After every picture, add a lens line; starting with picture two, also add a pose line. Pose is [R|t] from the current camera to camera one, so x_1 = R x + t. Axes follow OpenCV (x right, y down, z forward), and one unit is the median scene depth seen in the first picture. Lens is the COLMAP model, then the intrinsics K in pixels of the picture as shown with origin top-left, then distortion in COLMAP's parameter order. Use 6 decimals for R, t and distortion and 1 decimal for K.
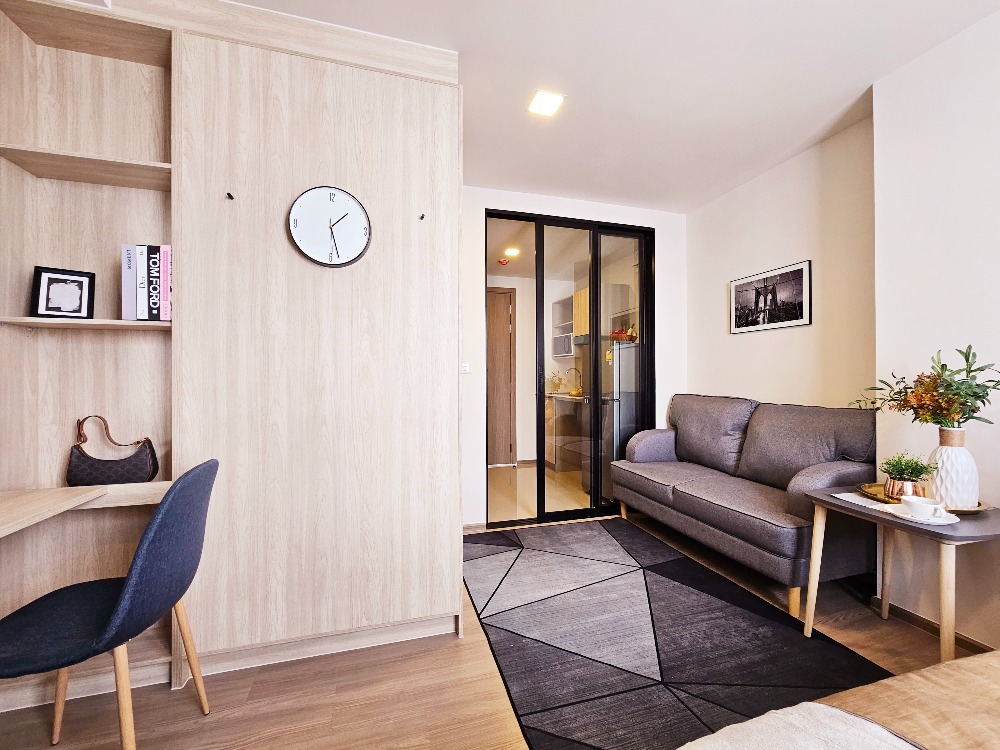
lens RADIAL K [[409.1, 0, 498.7], [0, 409.1, 376.6], [0, 0, 1]] dist [-0.004387, 0.000863]
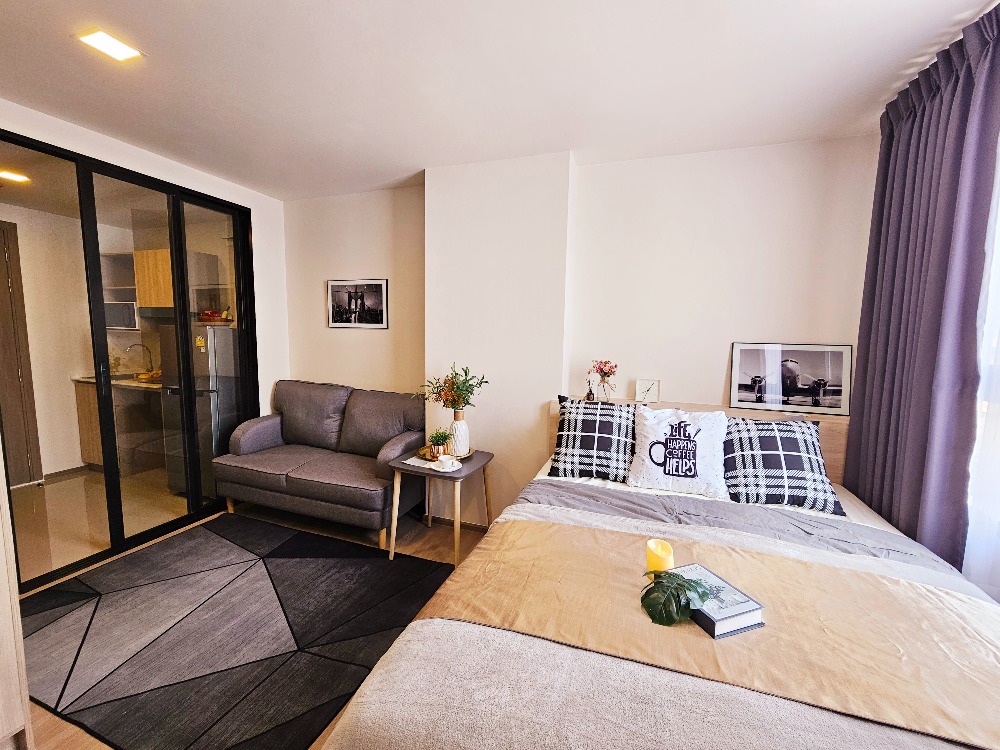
lens RADIAL K [[409.1, 0, 502.4], [0, 409.1, 376.4], [0, 0, 1]] dist [-0.004387, 0.000863]
pose [[0.583975, -0.074341, 0.808360, -0.120036], [-0.025027, 0.993676, 0.109464, -0.151320], [-0.811386, -0.084155, 0.578421, -0.096895]]
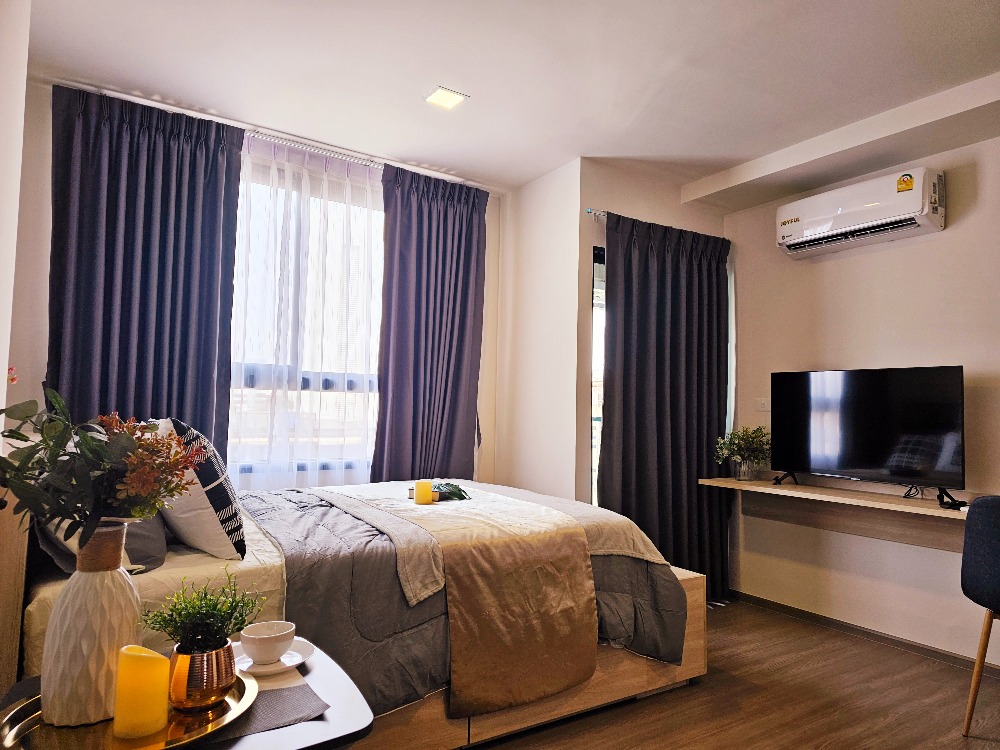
lens RADIAL K [[661.3, 0, 508.7], [0, 661.3, 379.2], [0, 0, 1]] dist [0.052560, -0.028674]
pose [[-0.956720, -0.029297, -0.289533, 0.660826], [-0.013975, 0.998397, -0.054847, 0.000831], [0.290676, -0.048427, -0.955595, 1.335121]]
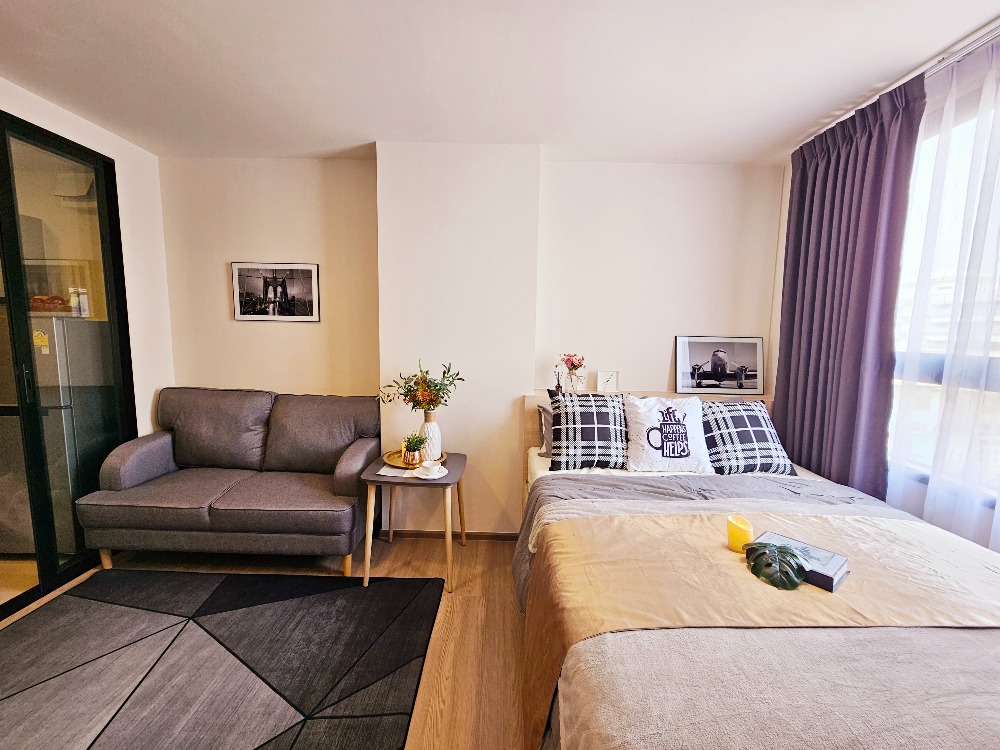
lens RADIAL K [[409.1, 0, 502.7], [0, 409.1, 377.3], [0, 0, 1]] dist [-0.004387, 0.000863]
pose [[0.286458, -0.102708, 0.952572, -0.224205], [-0.026002, 0.993038, 0.114890, -0.140667], [-0.957740, -0.057680, 0.281793, 0.212877]]
